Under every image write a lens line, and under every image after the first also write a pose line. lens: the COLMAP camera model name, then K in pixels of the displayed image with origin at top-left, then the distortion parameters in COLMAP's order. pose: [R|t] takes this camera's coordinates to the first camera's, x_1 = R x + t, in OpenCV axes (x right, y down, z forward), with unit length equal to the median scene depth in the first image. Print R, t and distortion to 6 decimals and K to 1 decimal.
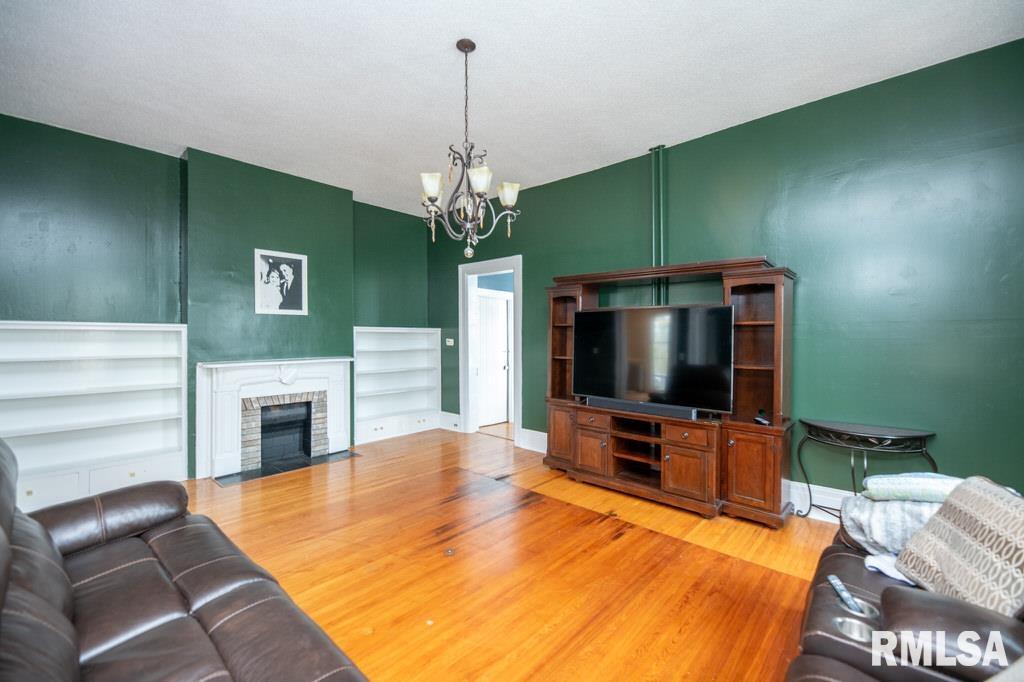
lens RADIAL K [[424.3, 0, 517.6], [0, 424.3, 331.9], [0, 0, 1]] dist [-0.002648, -0.002495]
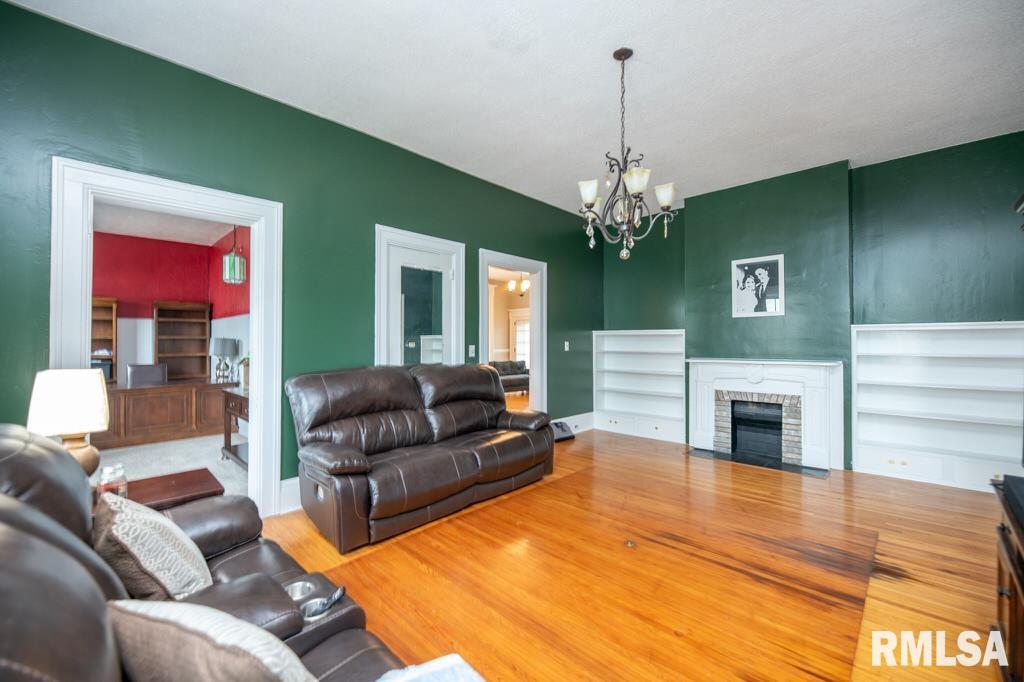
lens RADIAL K [[419.5, 0, 515.0], [0, 419.5, 338.9], [0, 0, 1]] dist [-0.003639, -0.000036]
pose [[-0.035567, -0.004530, -0.999357, 0.509747], [0.013748, 0.999893, -0.005021, 0.010647], [0.999273, -0.013917, -0.035501, 0.441652]]
